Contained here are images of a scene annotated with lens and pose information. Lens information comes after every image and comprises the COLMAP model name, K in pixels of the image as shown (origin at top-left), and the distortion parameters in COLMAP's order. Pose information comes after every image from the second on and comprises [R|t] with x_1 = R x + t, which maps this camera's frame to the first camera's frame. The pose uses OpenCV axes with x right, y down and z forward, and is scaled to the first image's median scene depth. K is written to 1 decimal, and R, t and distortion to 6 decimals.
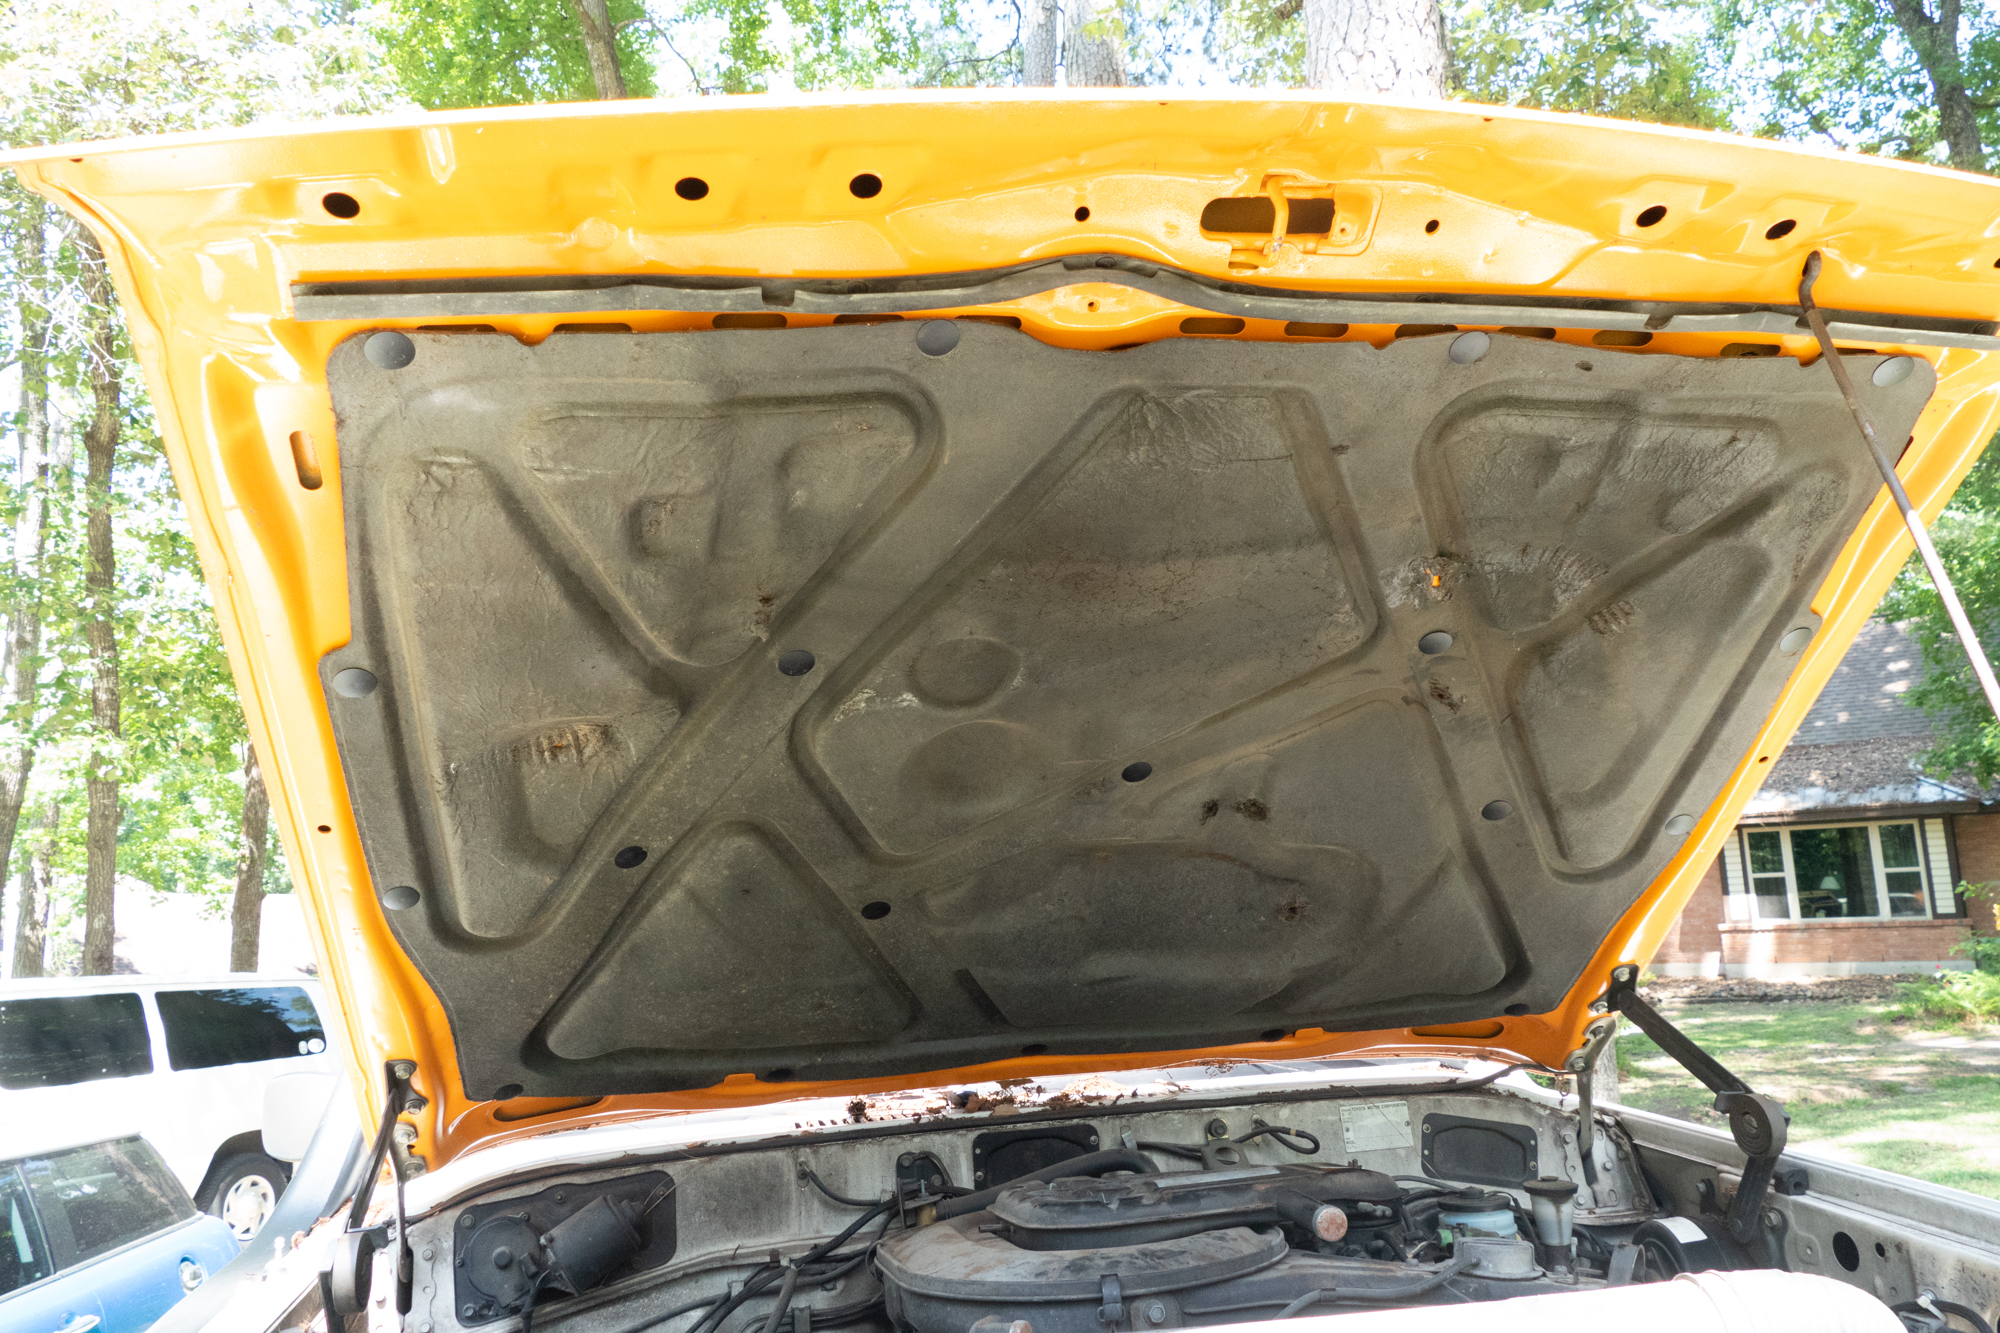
lens RADIAL K [[1435.4, 0, 997.4], [0, 1435.4, 662.4], [0, 0, 1]] dist [-0.025265, 0.011569]
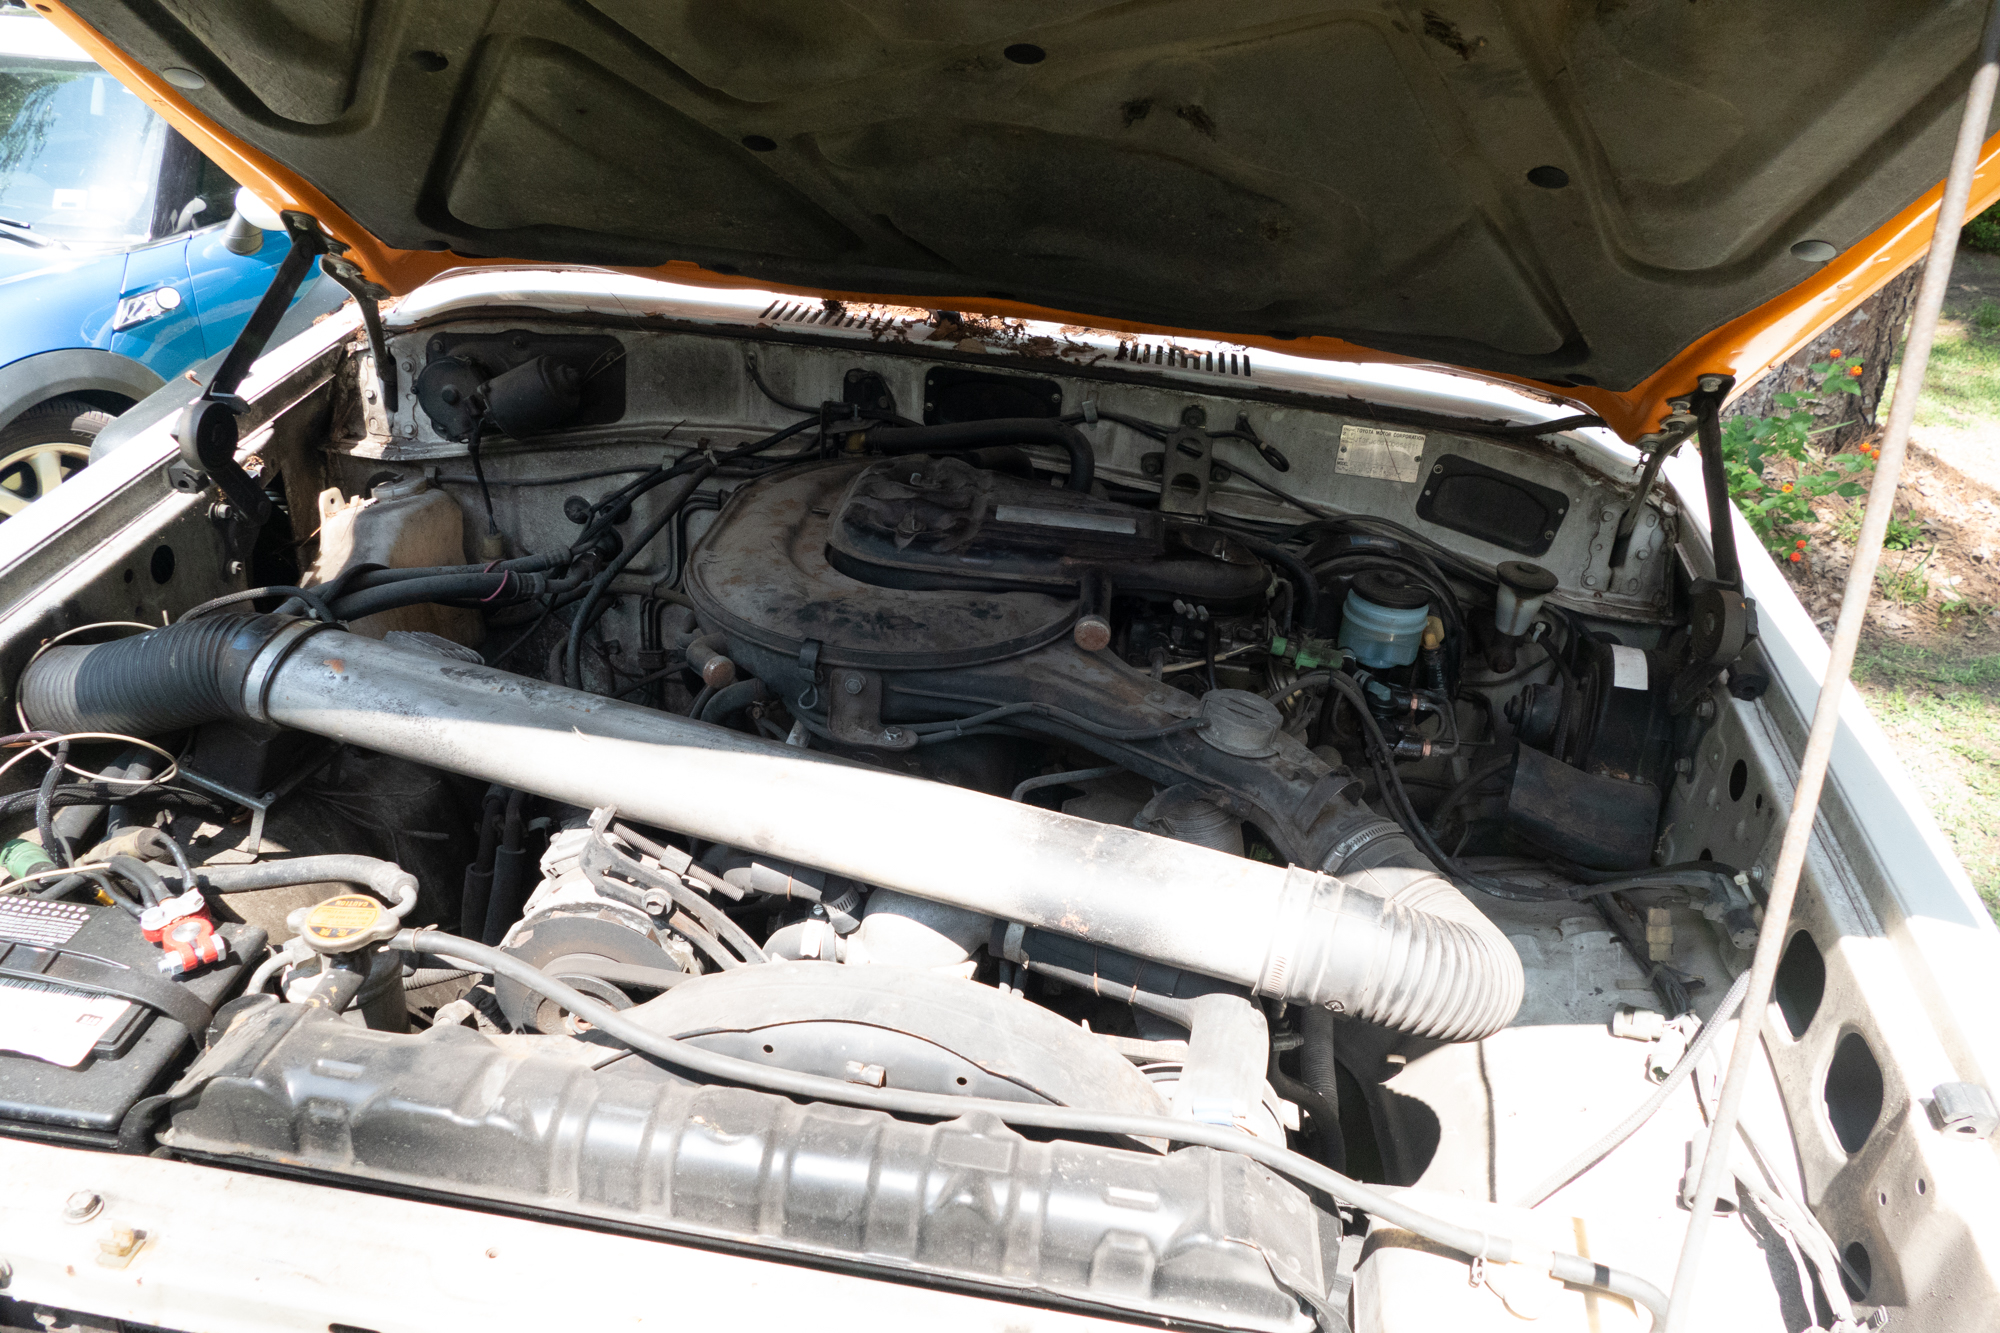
lens RADIAL K [[1435.4, 0, 1000.2], [0, 1435.4, 668.8], [0, 0, 1]] dist [-0.025265, 0.011569]
pose [[0.940304, 0.278170, -0.196084, 0.284673], [-0.083593, 0.747274, 0.659237, -0.155687], [0.329909, -0.603492, 0.725918, 0.223651]]
